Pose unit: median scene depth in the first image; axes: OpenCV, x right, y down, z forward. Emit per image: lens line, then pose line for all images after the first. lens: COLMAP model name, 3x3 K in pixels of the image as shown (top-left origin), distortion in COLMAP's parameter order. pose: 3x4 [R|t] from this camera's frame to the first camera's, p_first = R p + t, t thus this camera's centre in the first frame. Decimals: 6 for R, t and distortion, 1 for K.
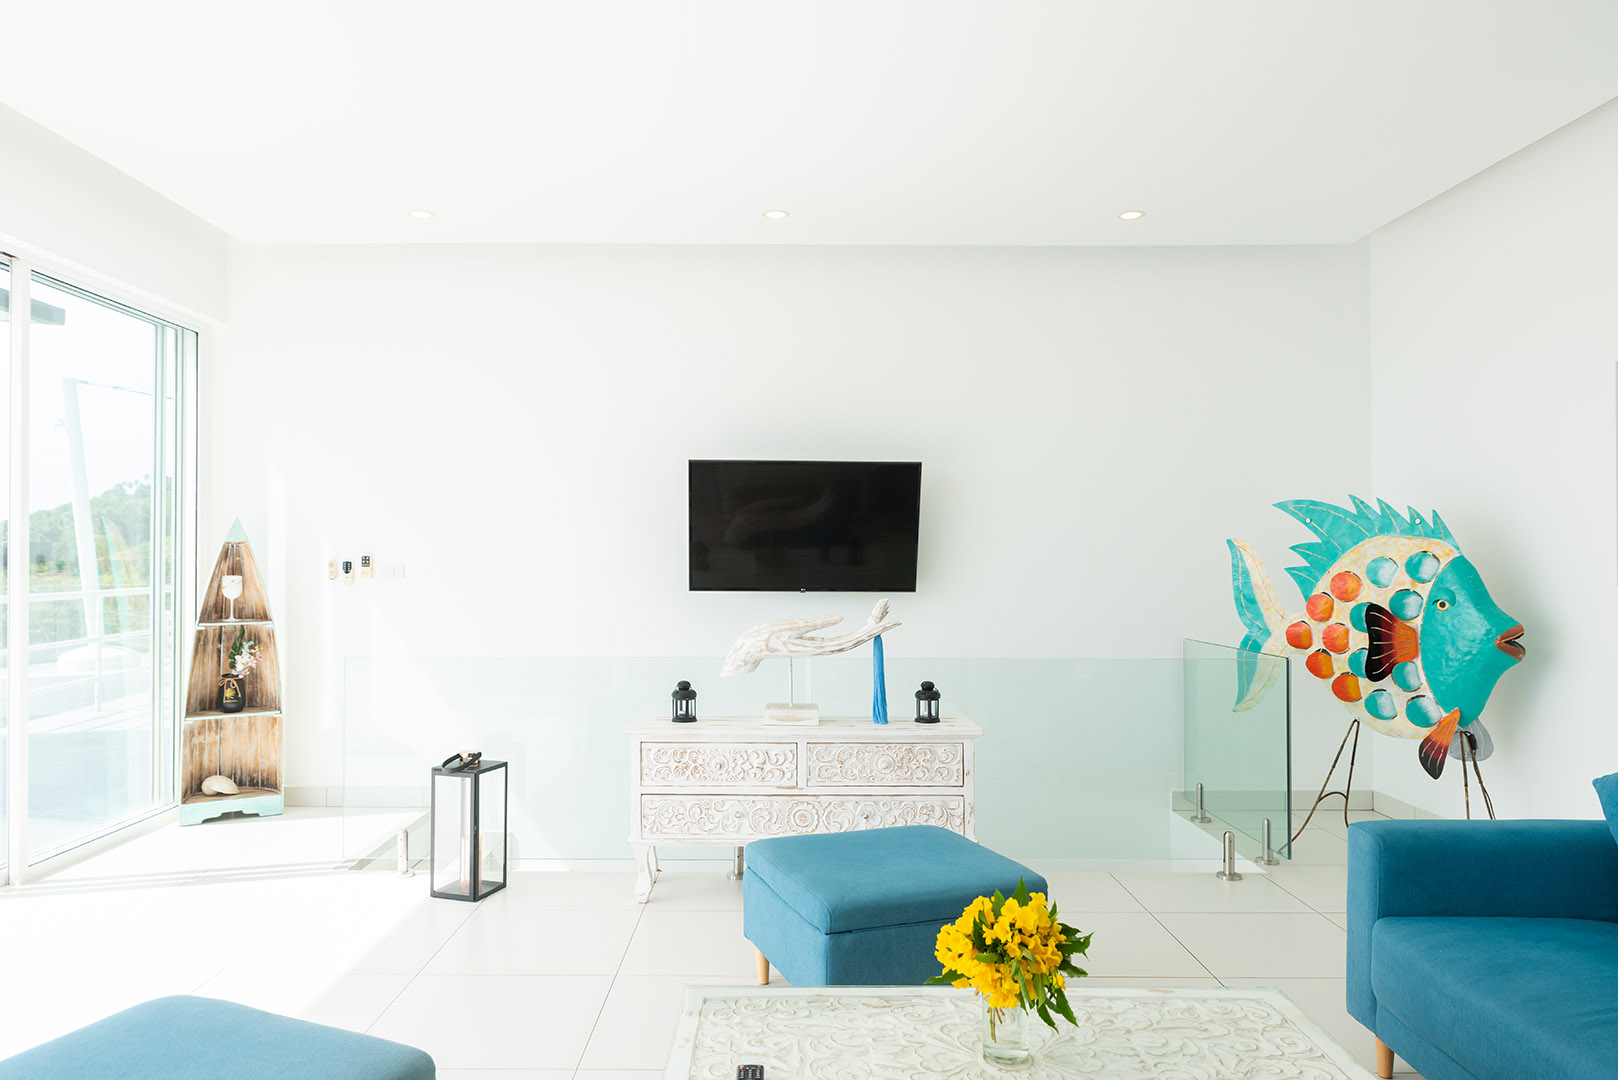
lens RADIAL K [[1110.9, 0, 801.7], [0, 1110.9, 536.9], [0, 0, 1]] dist [-0.007887, 0.000589]
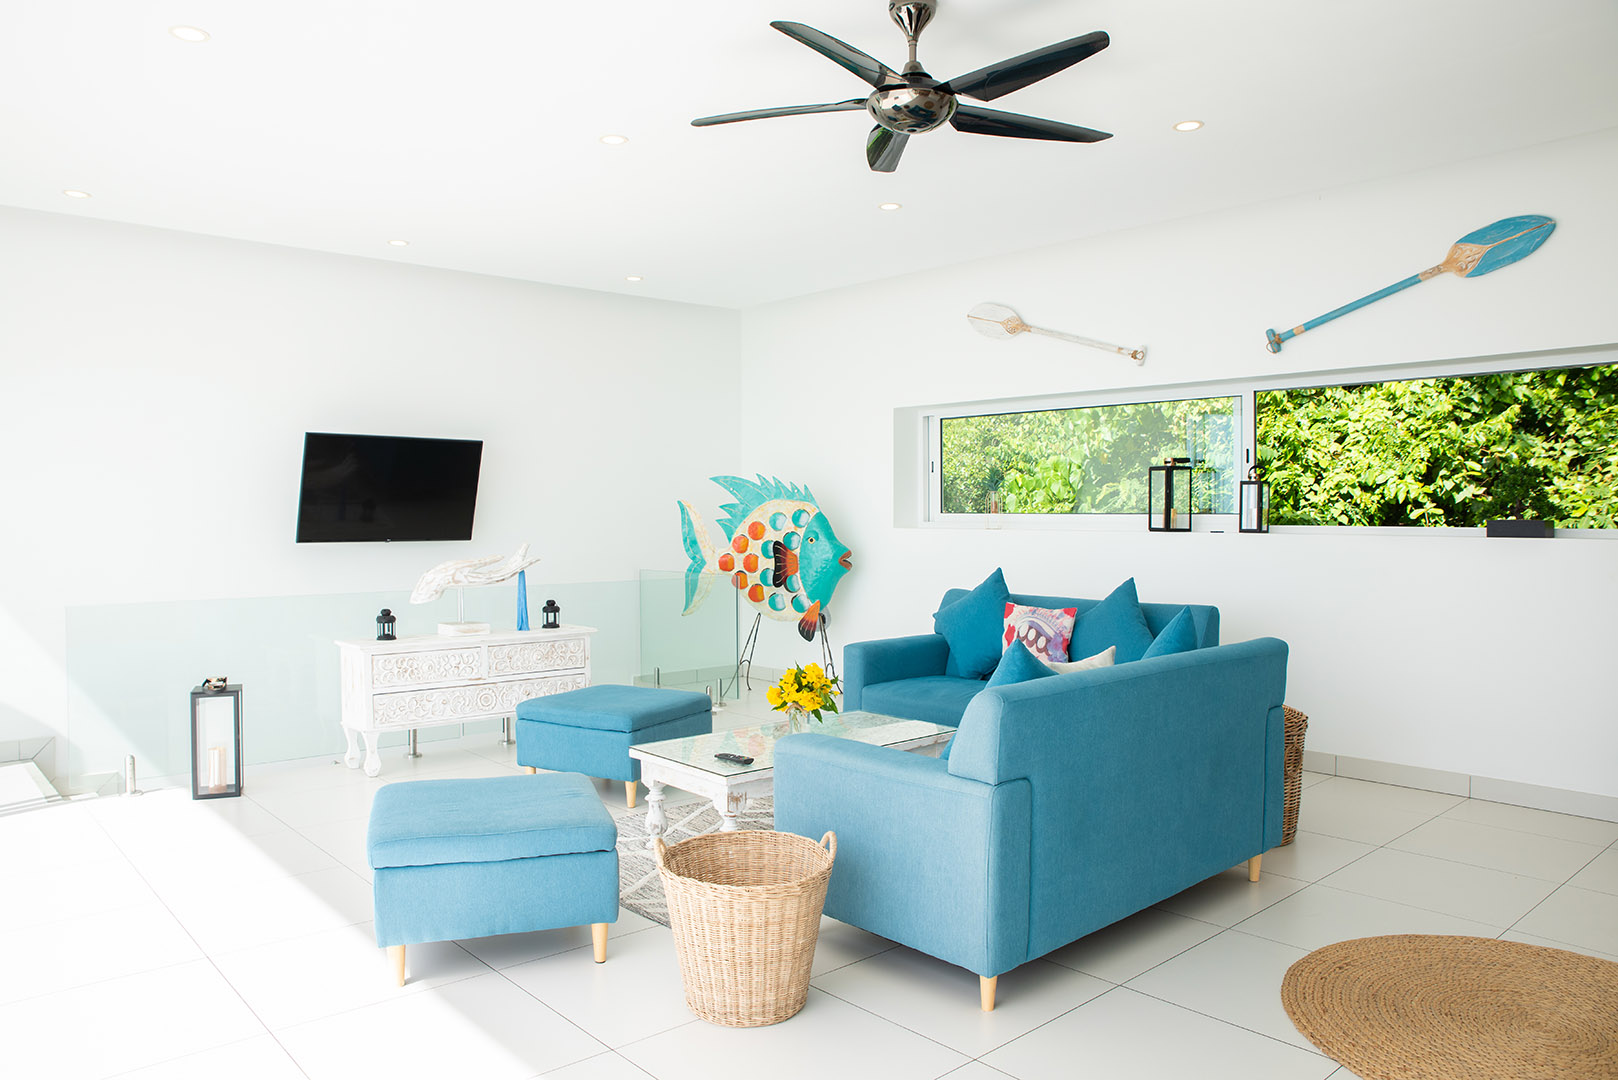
lens RADIAL K [[1110.9, 0, 801.7], [0, 1110.9, 536.9], [0, 0, 1]] dist [-0.007887, 0.000589]
pose [[0.755418, -0.016910, 0.655025, -0.538853], [-0.009053, 0.999302, 0.036239, -0.005751], [-0.655181, -0.033305, 0.754737, -0.273843]]
